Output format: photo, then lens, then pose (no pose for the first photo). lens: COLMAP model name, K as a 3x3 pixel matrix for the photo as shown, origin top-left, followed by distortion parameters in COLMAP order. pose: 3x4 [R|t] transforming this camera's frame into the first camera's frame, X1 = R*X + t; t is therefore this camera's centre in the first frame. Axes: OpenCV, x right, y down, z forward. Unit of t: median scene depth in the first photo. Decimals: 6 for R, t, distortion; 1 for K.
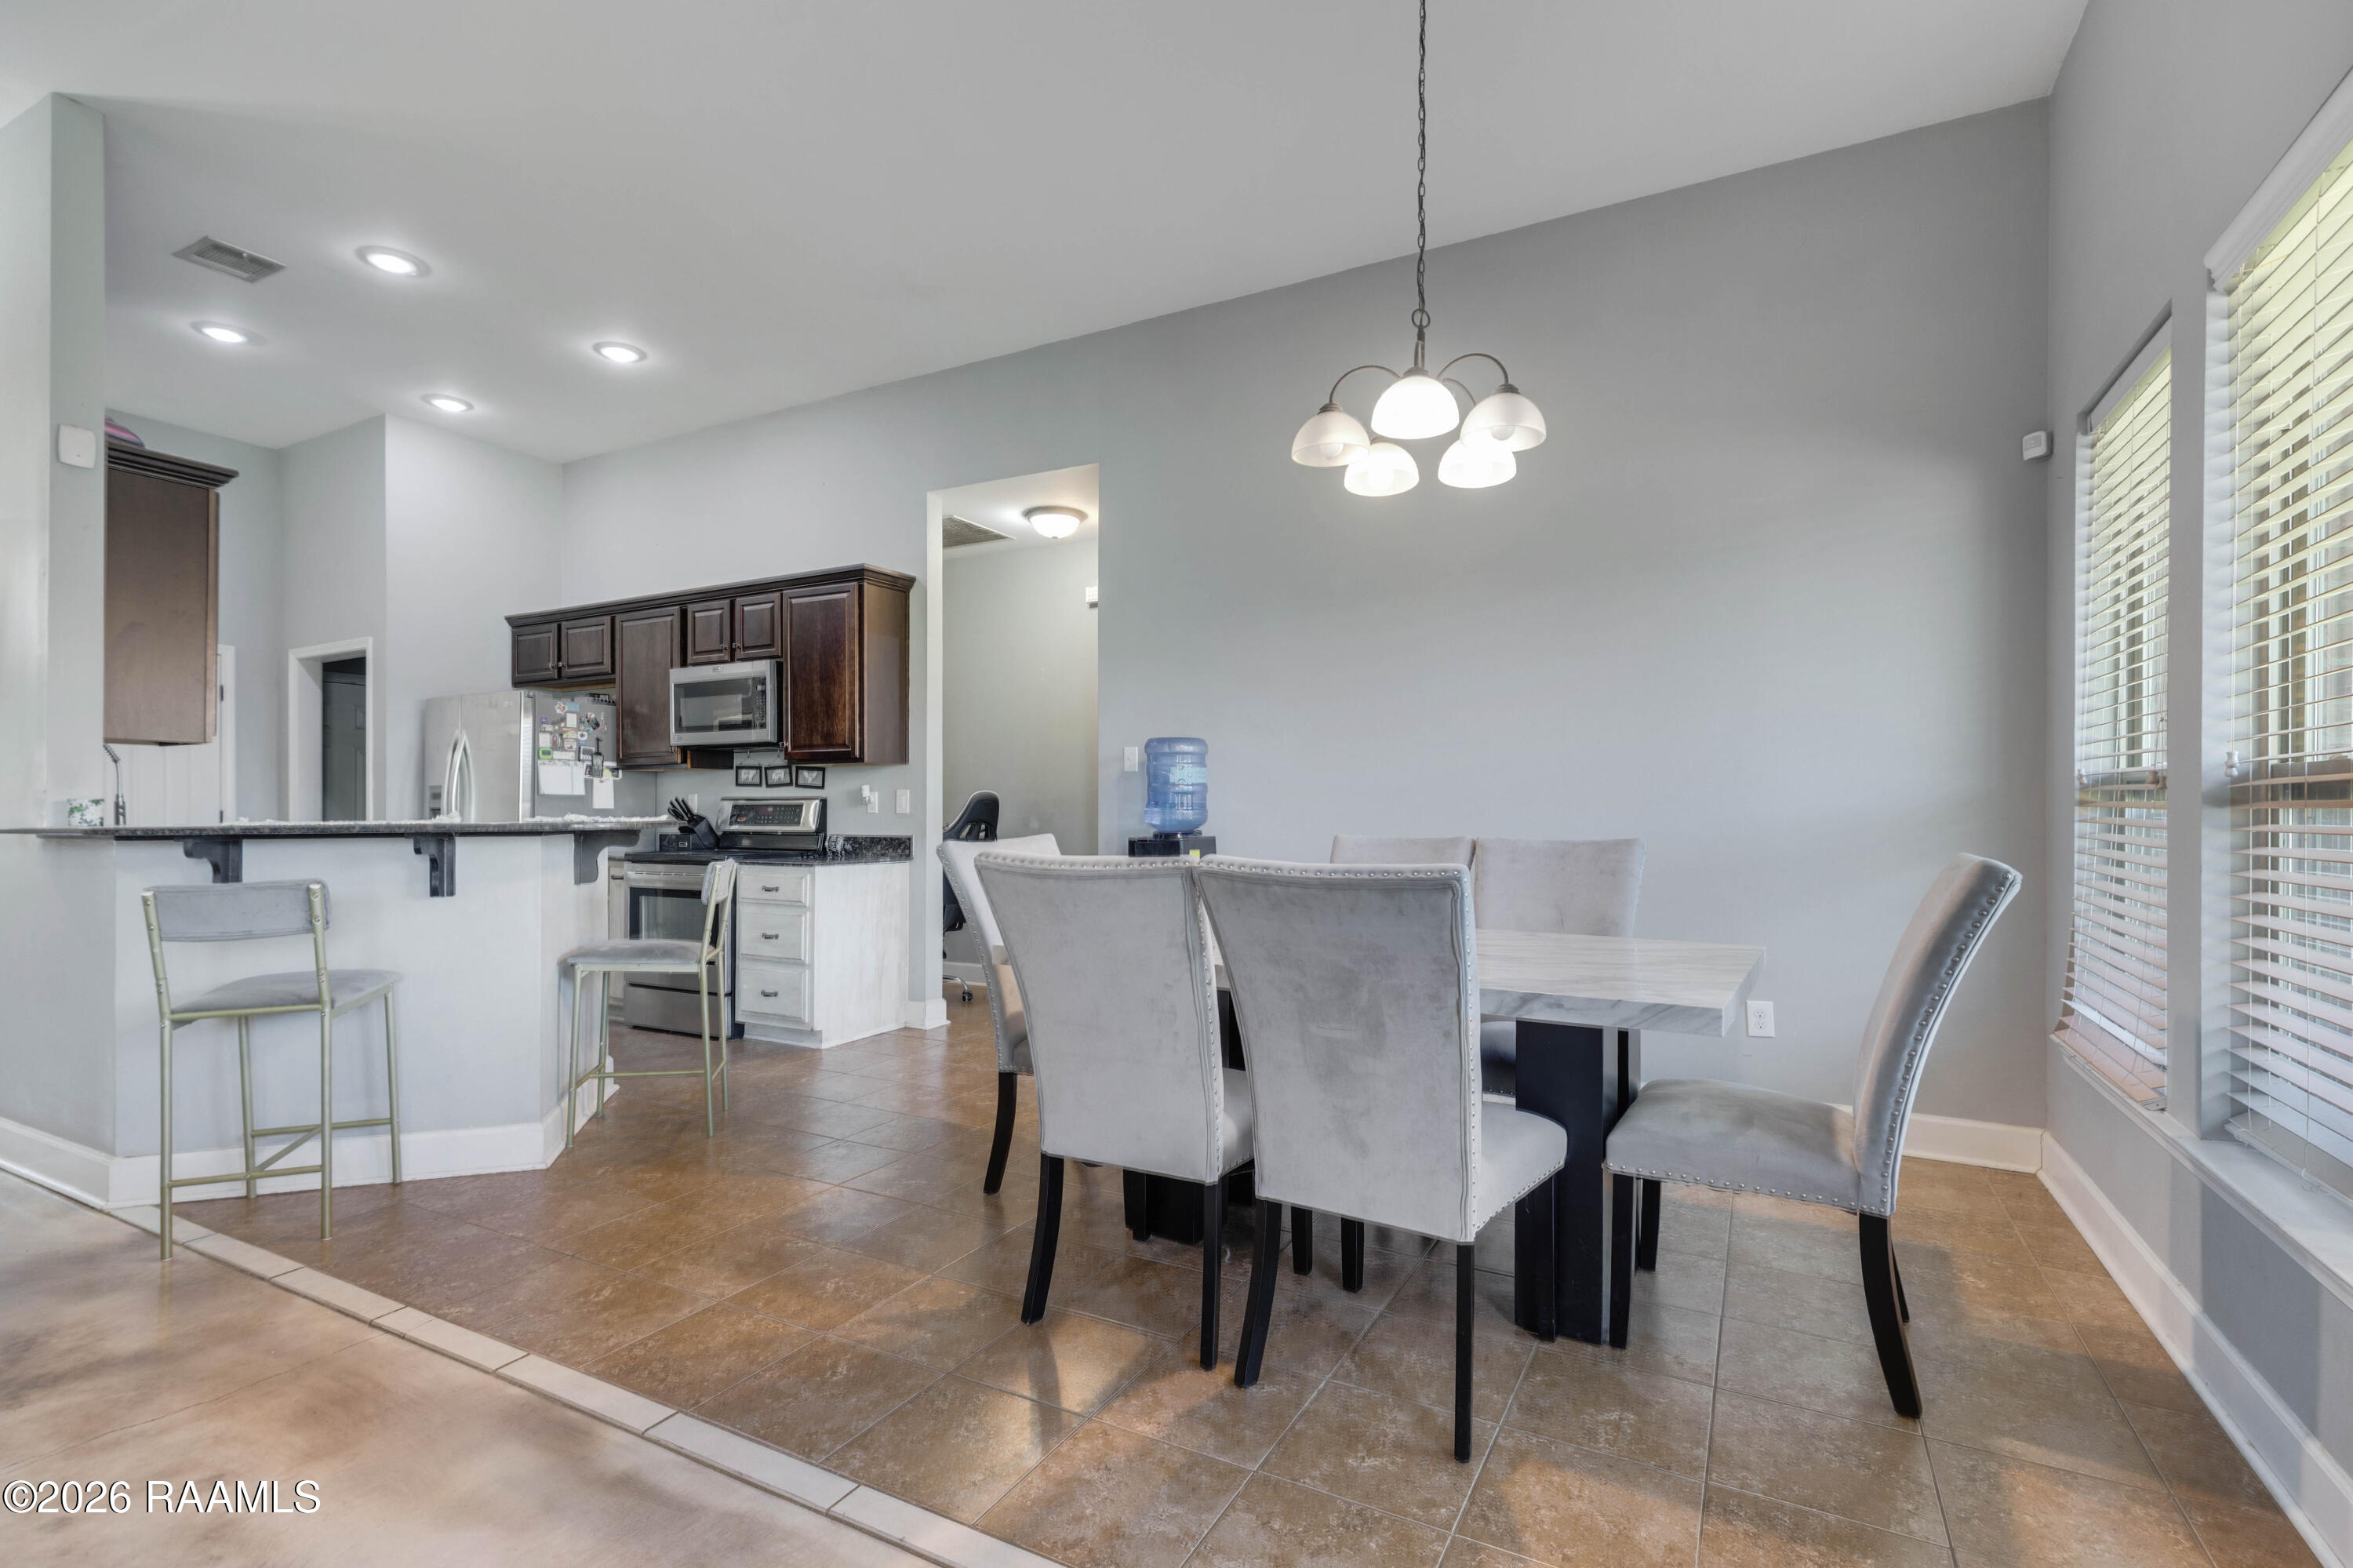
lens RADIAL K [[1077.6, 0, 1182.7], [0, 1077.6, 813.8], [0, 0, 1]] dist [-0.000630, 0.000107]
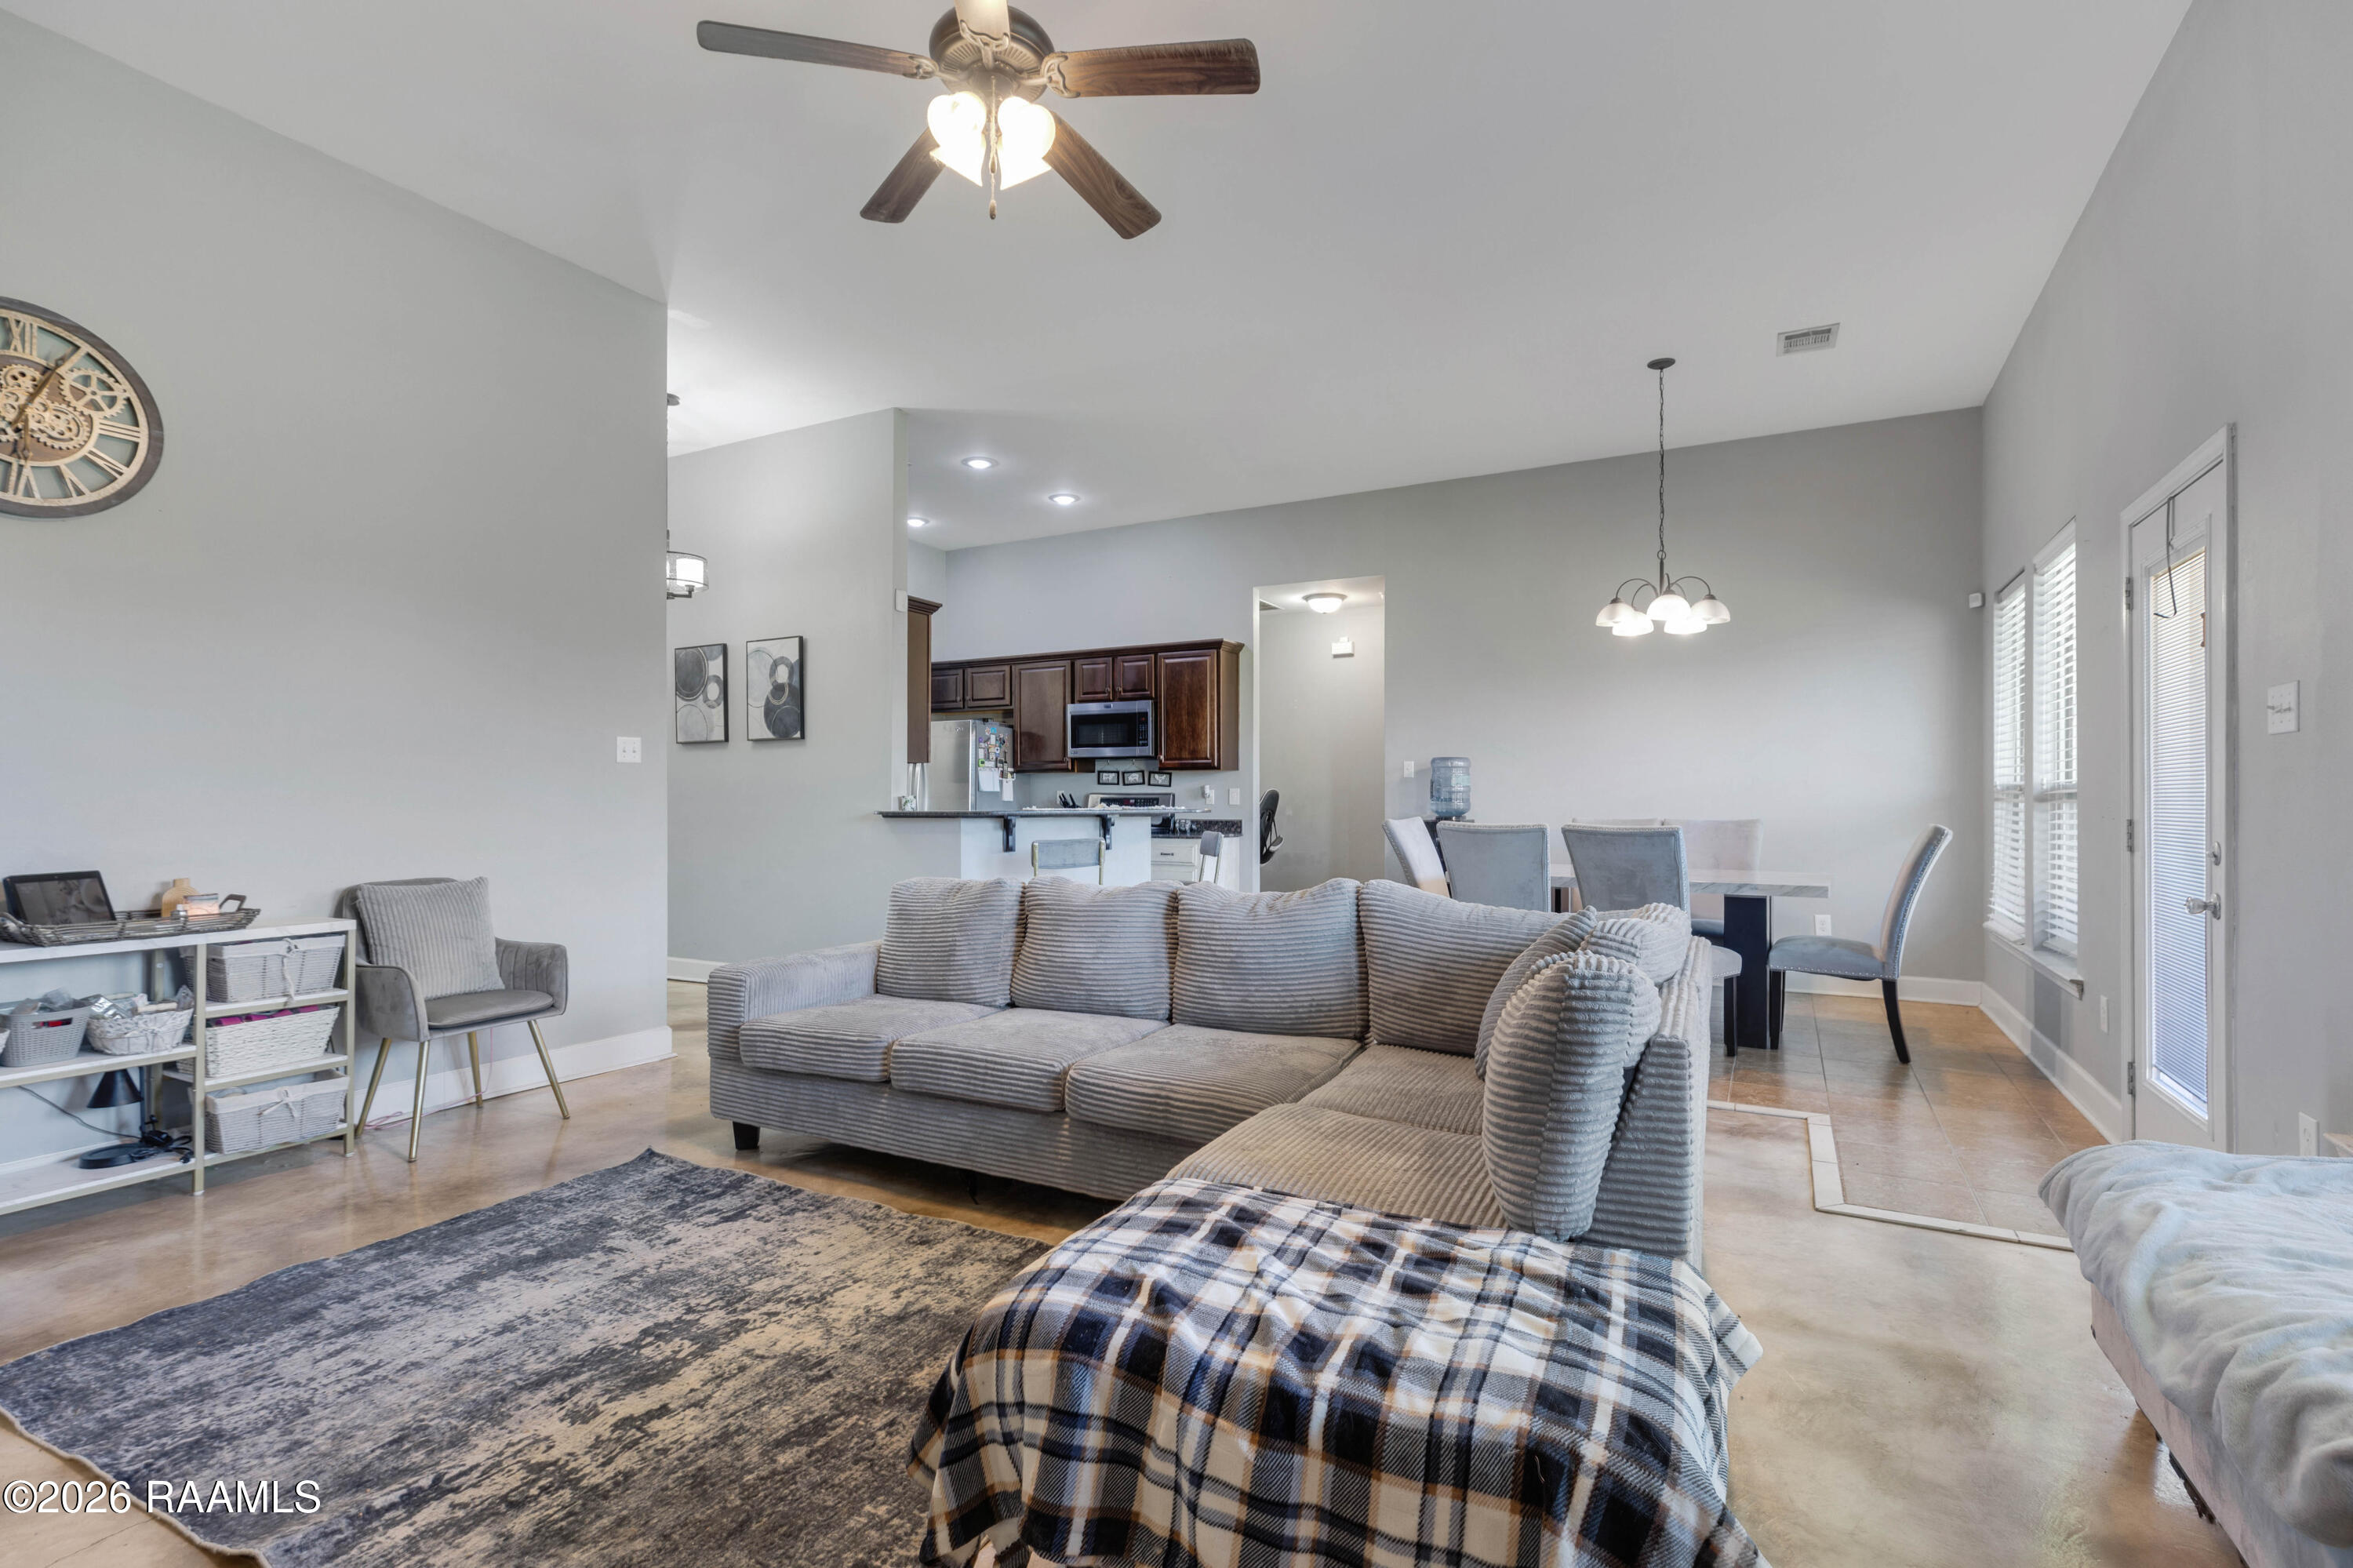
lens RADIAL K [[1074.1, 0, 1226.9], [0, 1074.1, 792.9], [0, 0, 1]] dist [-0.000804, -0.000018]
pose [[0.999809, 0.000743, 0.019513, -0.312503], [-0.000549, 0.999950, -0.009983, -0.001279], [-0.019519, 0.009970, 0.999760, -0.484269]]
